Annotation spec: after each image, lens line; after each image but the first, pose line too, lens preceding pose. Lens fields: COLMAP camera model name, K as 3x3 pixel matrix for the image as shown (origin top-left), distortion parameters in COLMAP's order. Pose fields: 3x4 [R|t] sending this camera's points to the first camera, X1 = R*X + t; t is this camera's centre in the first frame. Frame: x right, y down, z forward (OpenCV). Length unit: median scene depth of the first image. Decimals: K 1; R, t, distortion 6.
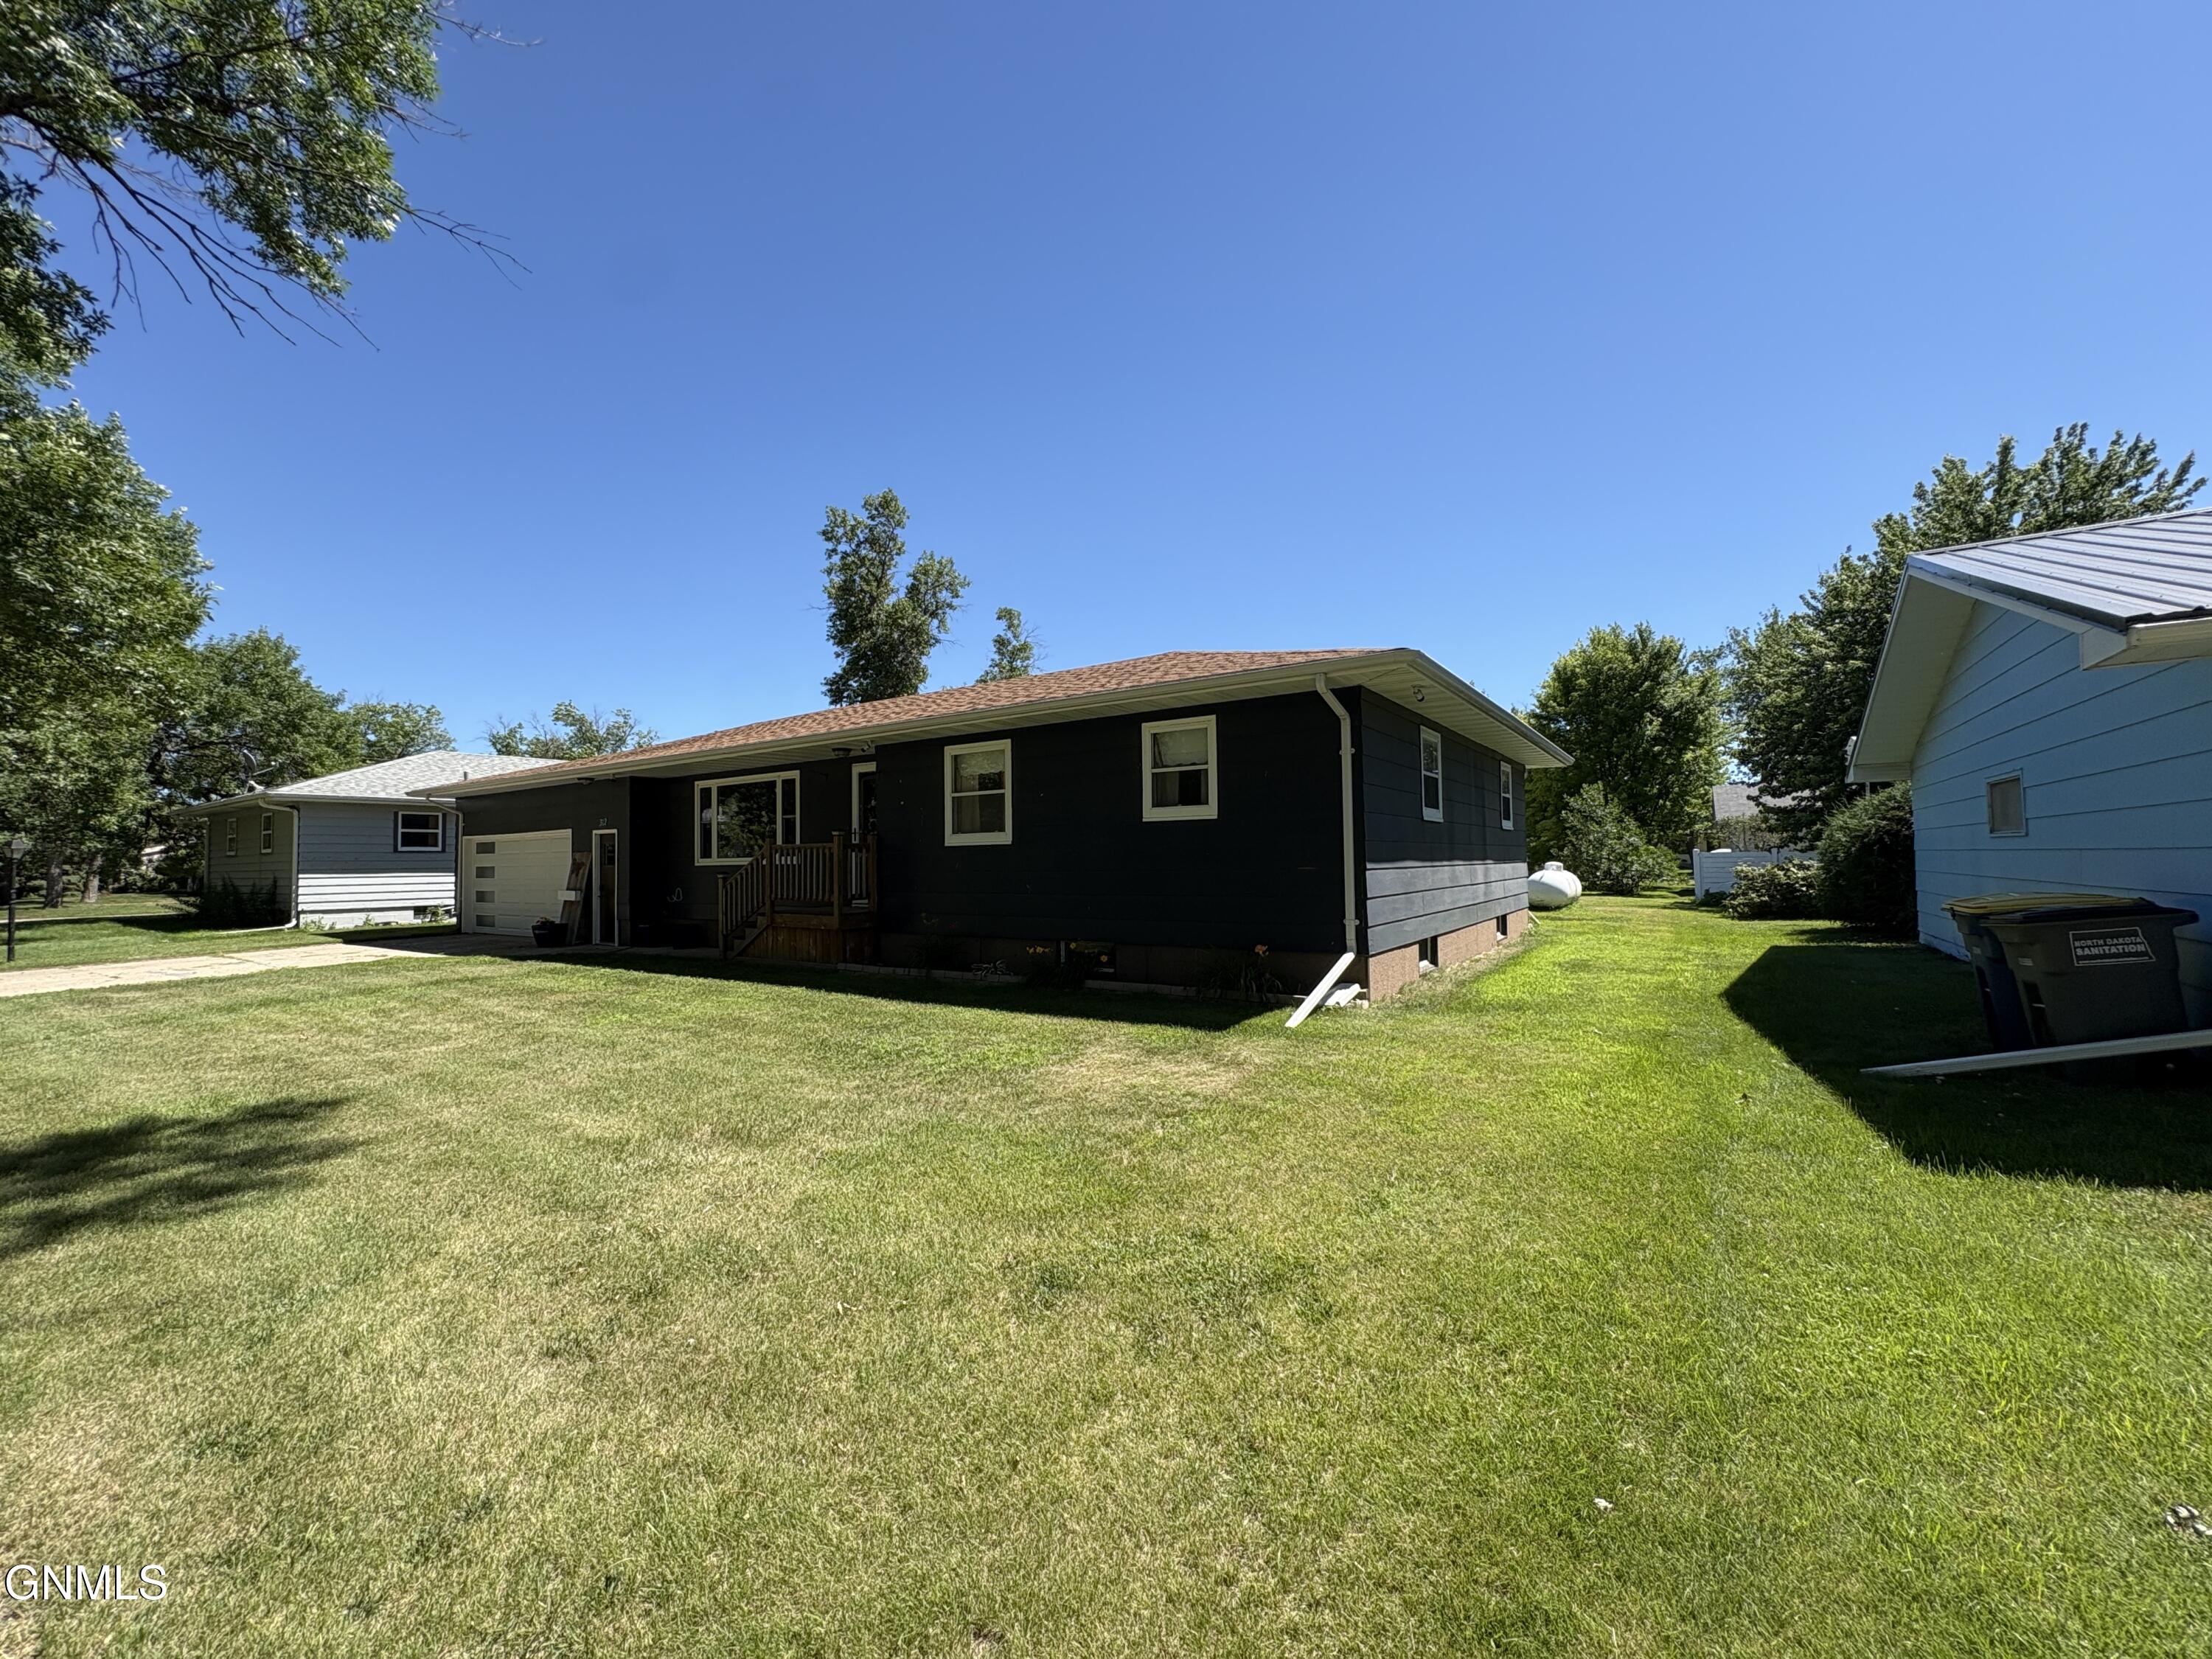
lens RADIAL K [[885.8, 0, 1120.5], [0, 885.8, 827.1], [0, 0, 1]] dist [0.001768, 0.000341]
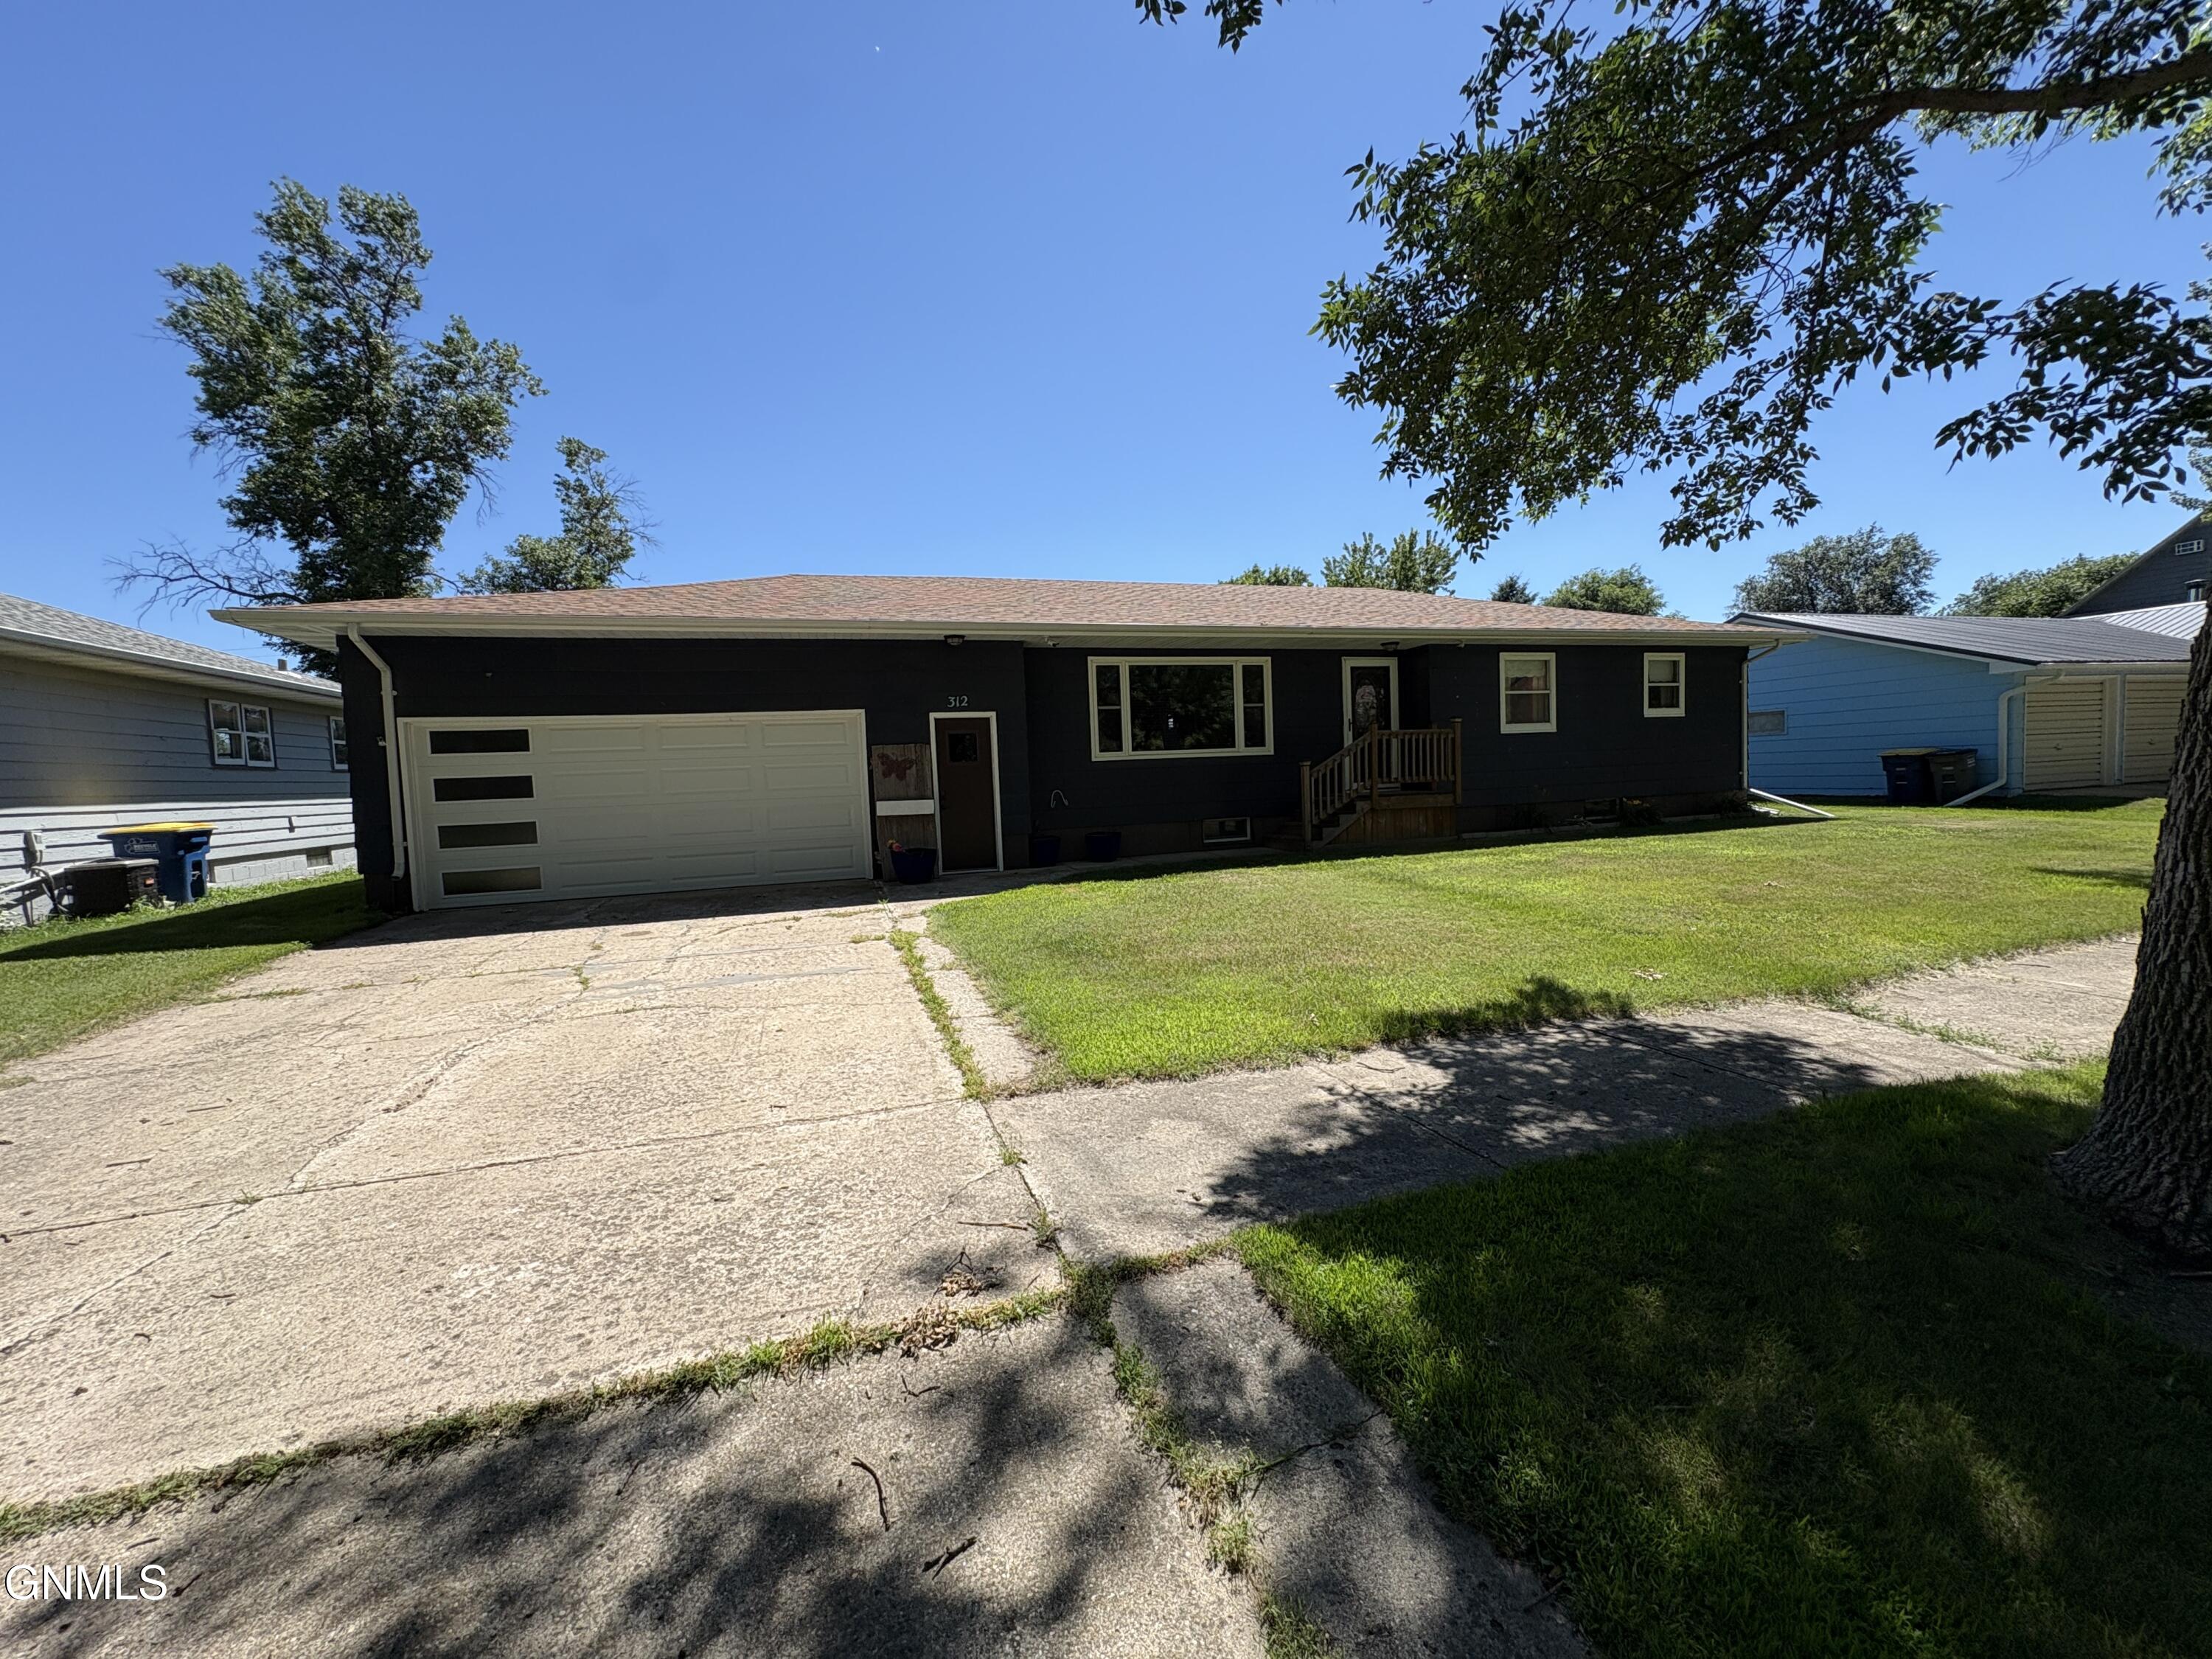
lens RADIAL K [[885.8, 0, 1114.9], [0, 885.8, 823.0], [0, 0, 1]] dist [0.001768, 0.000341]
pose [[0.617281, -0.052274, 0.785004, -1.125834], [0.002674, 0.997924, 0.064349, 0.048498], [-0.786738, -0.037622, 0.616139, 0.487768]]
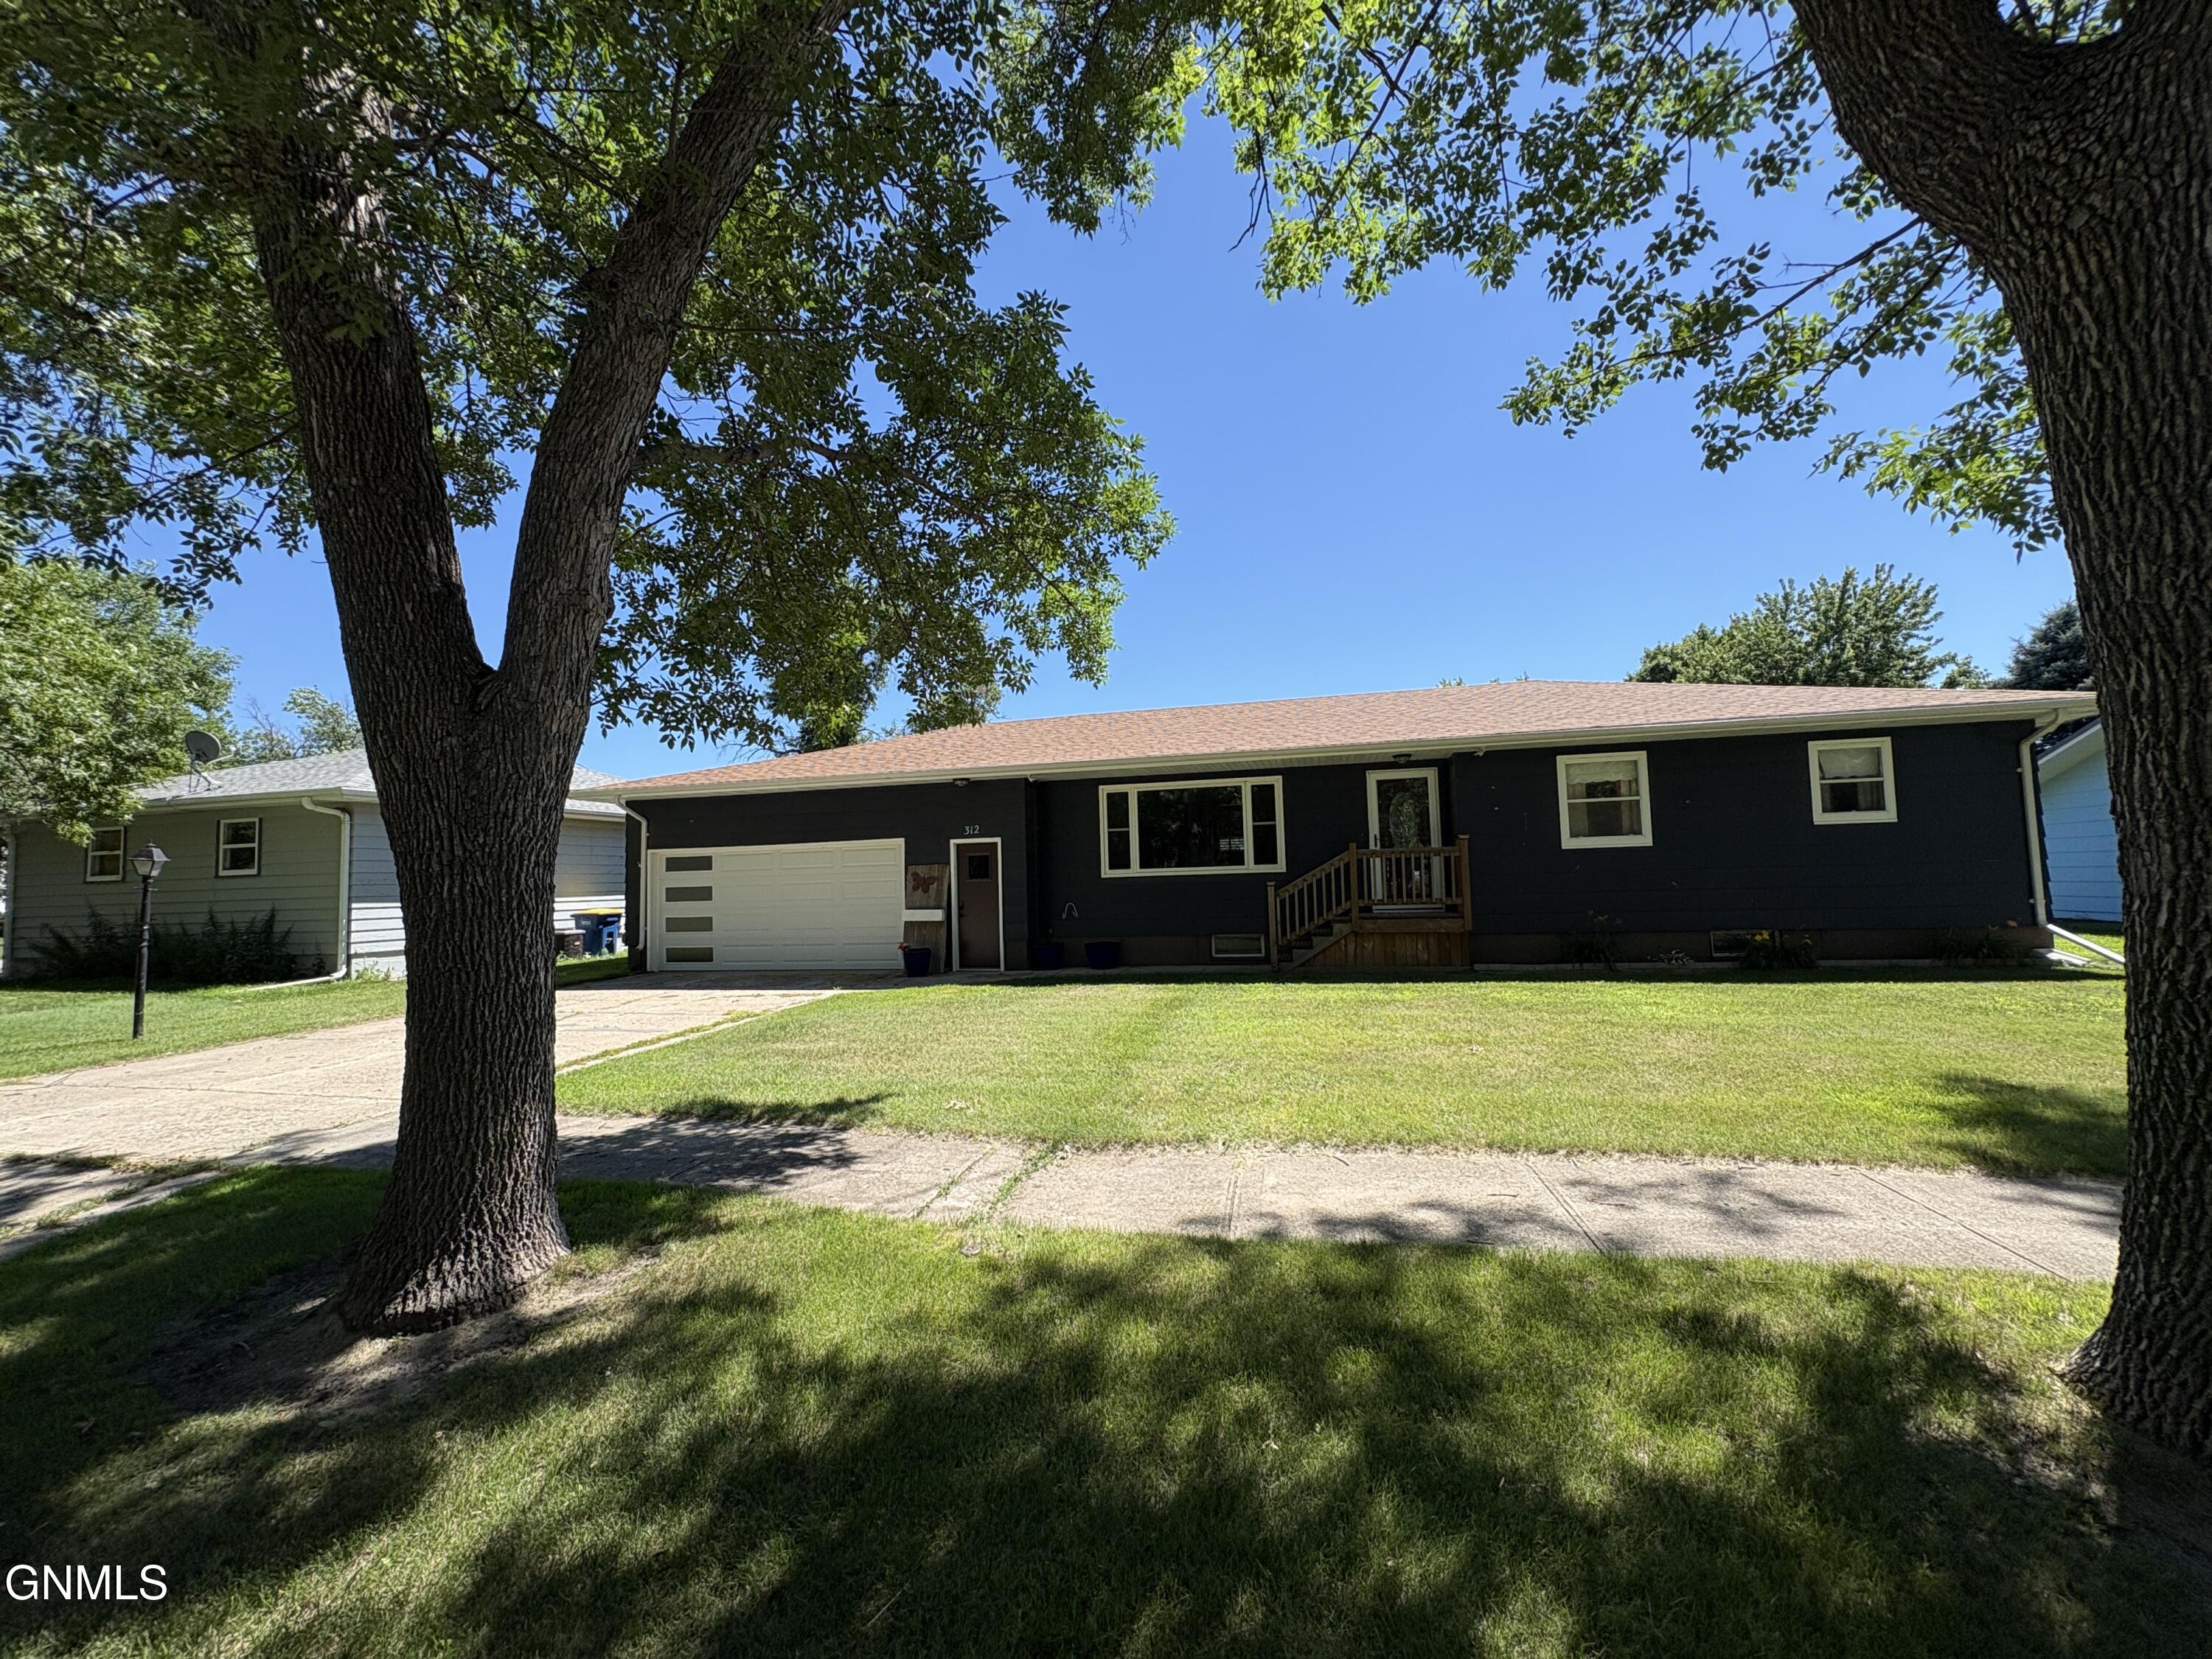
lens RADIAL K [[885.8, 0, 1112.0], [0, 885.8, 827.7], [0, 0, 1]] dist [0.001768, 0.000341]
pose [[0.936424, 0.009695, 0.350736, -0.802763], [0.001665, 0.999484, -0.032073, 0.021527], [-0.350866, 0.030617, 0.935925, 0.142699]]
